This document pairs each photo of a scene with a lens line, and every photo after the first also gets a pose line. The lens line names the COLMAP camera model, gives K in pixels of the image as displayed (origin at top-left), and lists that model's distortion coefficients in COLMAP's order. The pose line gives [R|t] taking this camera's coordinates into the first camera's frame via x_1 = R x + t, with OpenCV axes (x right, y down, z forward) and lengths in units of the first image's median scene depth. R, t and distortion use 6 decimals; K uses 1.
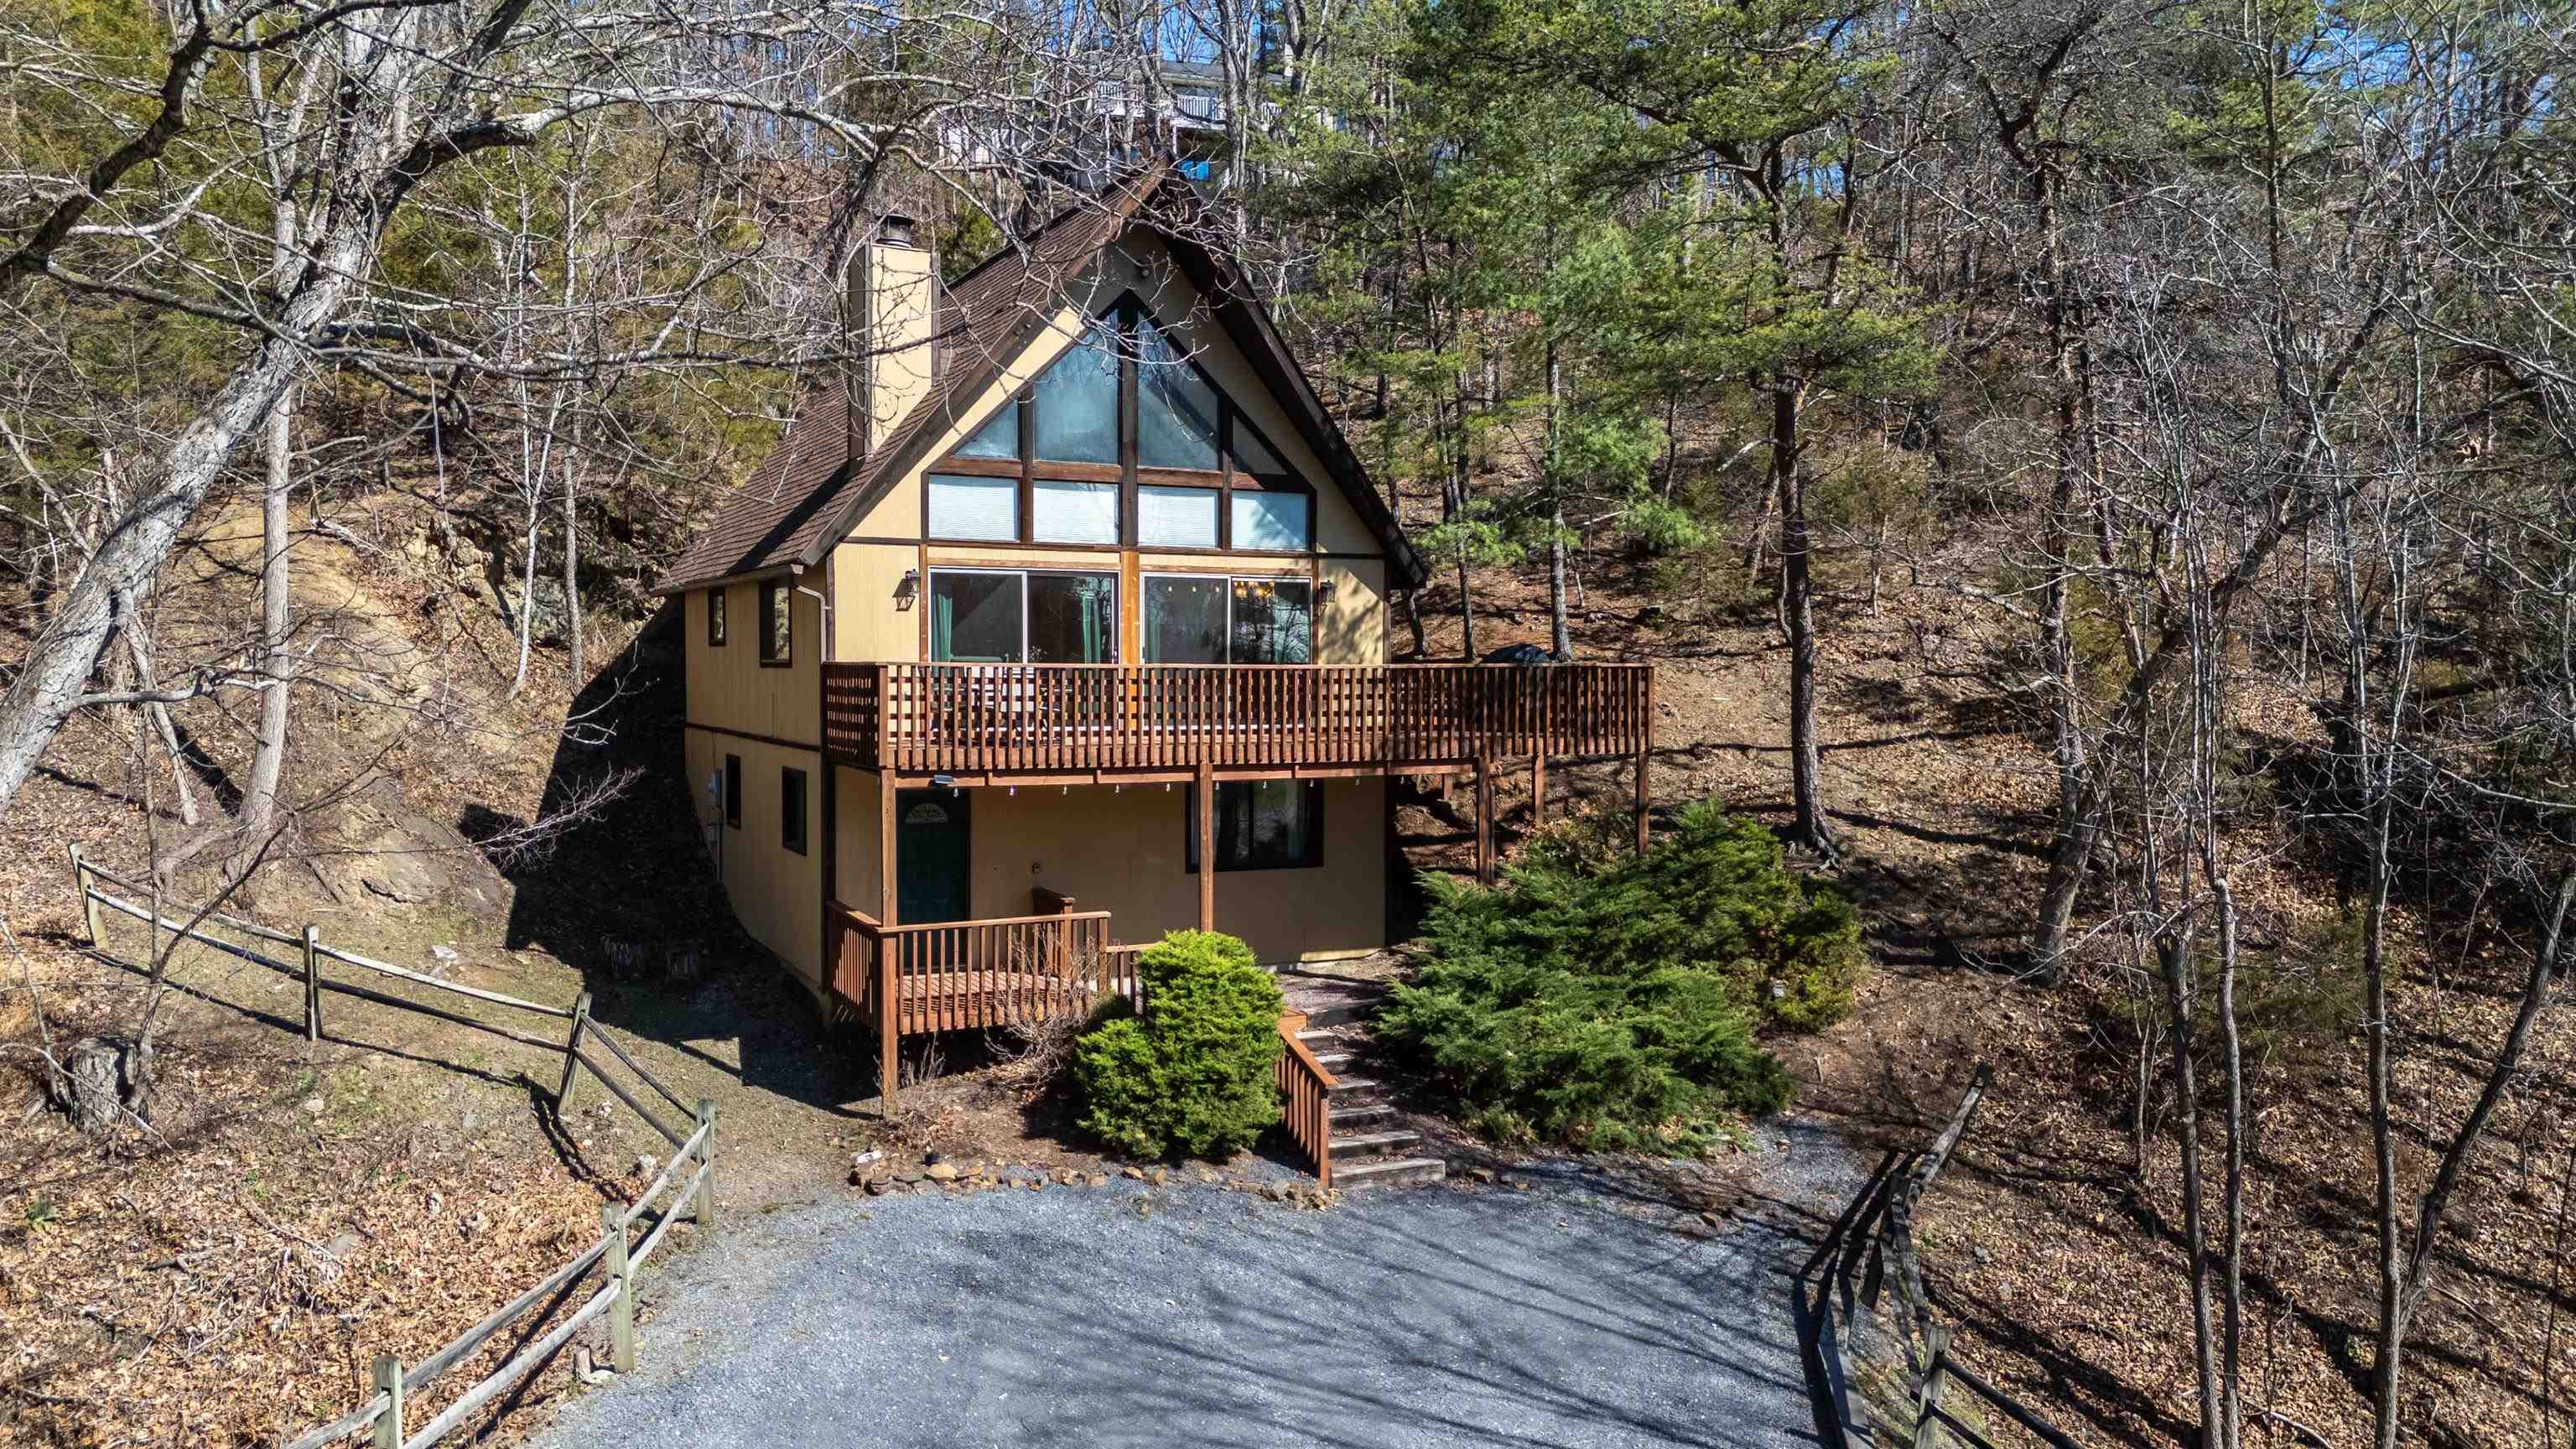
lens RADIAL K [[1882.3, 0, 1297.5], [0, 1882.3, 722.5], [0, 0, 1]] dist [0.047345, -0.043799]
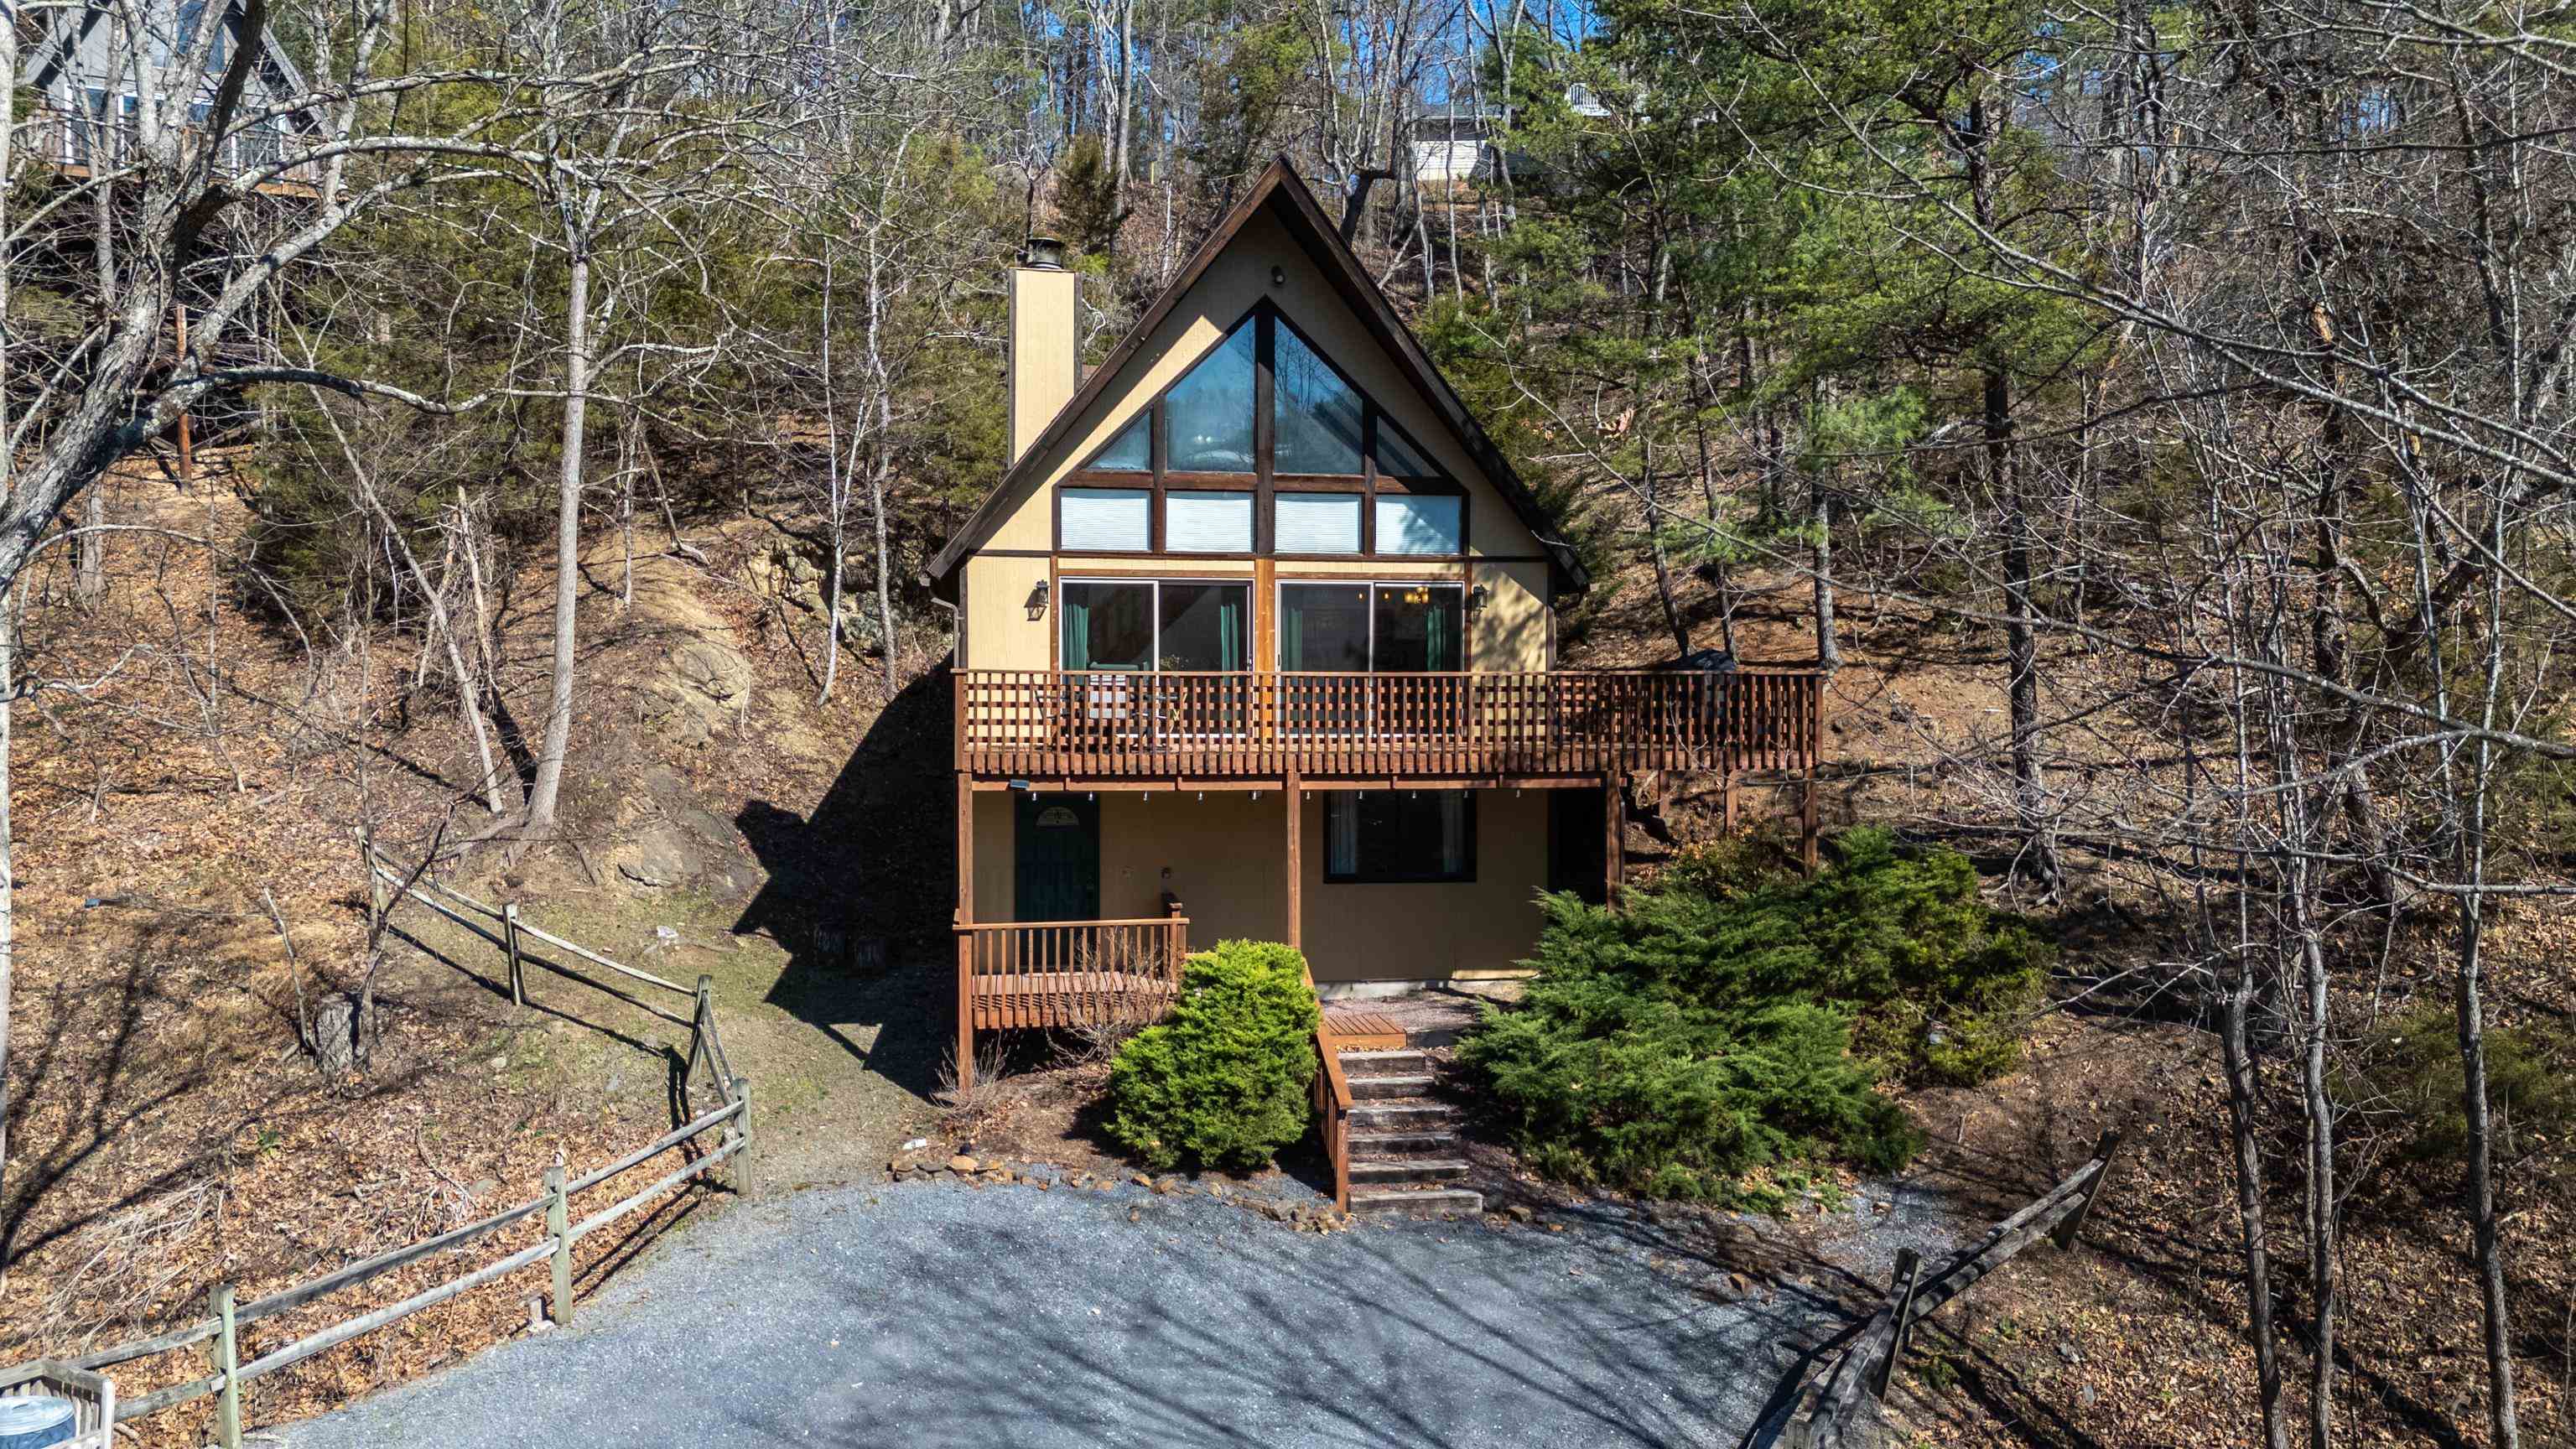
lens RADIAL K [[1882.3, 0, 1237.7], [0, 1882.3, 725.9], [0, 0, 1]] dist [0.047345, -0.043799]
pose [[0.956453, 0.008739, -0.291756, 0.201071], [-0.009544, 0.999954, -0.001335, -0.001019], [0.291731, 0.004061, 0.956492, 0.044954]]
